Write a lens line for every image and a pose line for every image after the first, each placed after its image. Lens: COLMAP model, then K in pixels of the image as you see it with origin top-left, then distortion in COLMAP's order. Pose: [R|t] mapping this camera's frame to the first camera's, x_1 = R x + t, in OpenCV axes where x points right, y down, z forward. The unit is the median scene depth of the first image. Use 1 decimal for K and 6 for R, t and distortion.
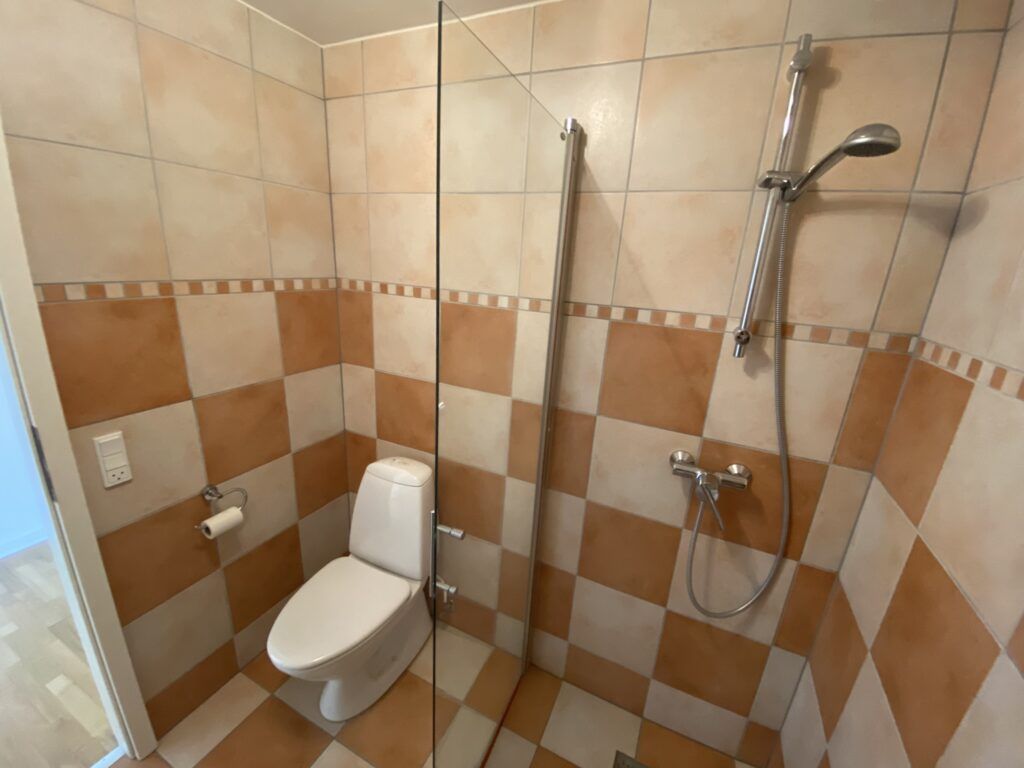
lens RADIAL K [[413.7, 0, 511.5], [0, 413.7, 383.7], [0, 0, 1]] dist [-0.023775, -0.000966]
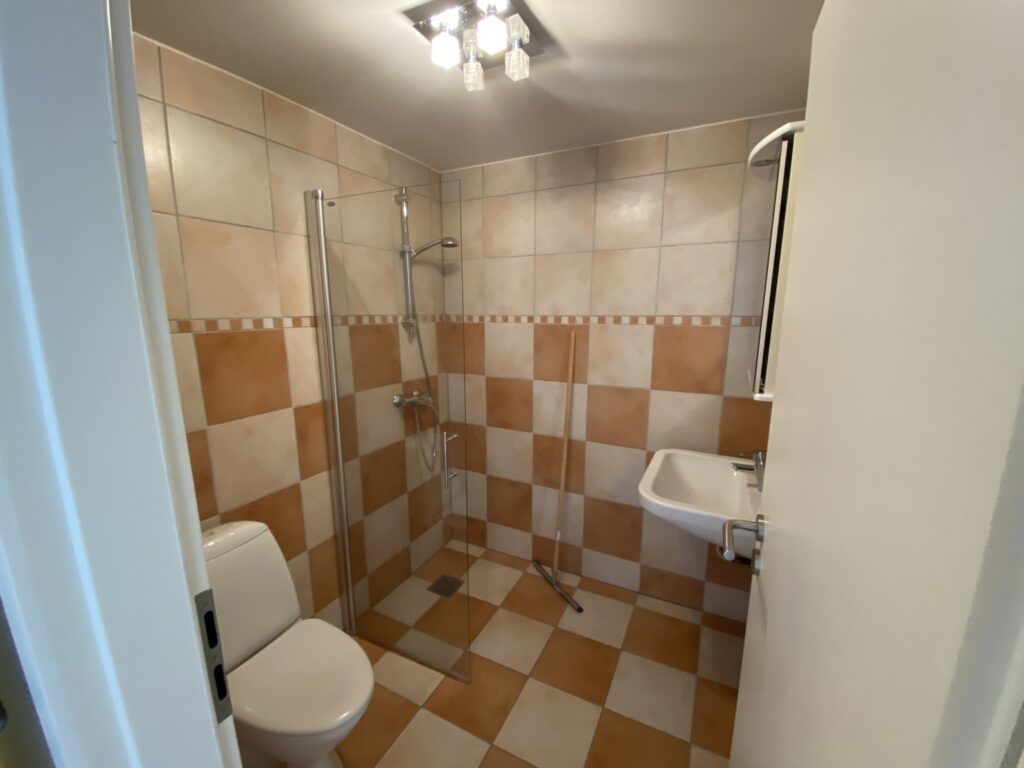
lens RADIAL K [[413.7, 0, 512.2], [0, 413.7, 389.2], [0, 0, 1]] dist [-0.023775, -0.000966]
pose [[0.001585, -0.244513, 0.969645, -1.312796], [0.273400, 0.932809, 0.234777, -0.136426], [-0.961899, 0.264729, 0.068328, 0.423249]]
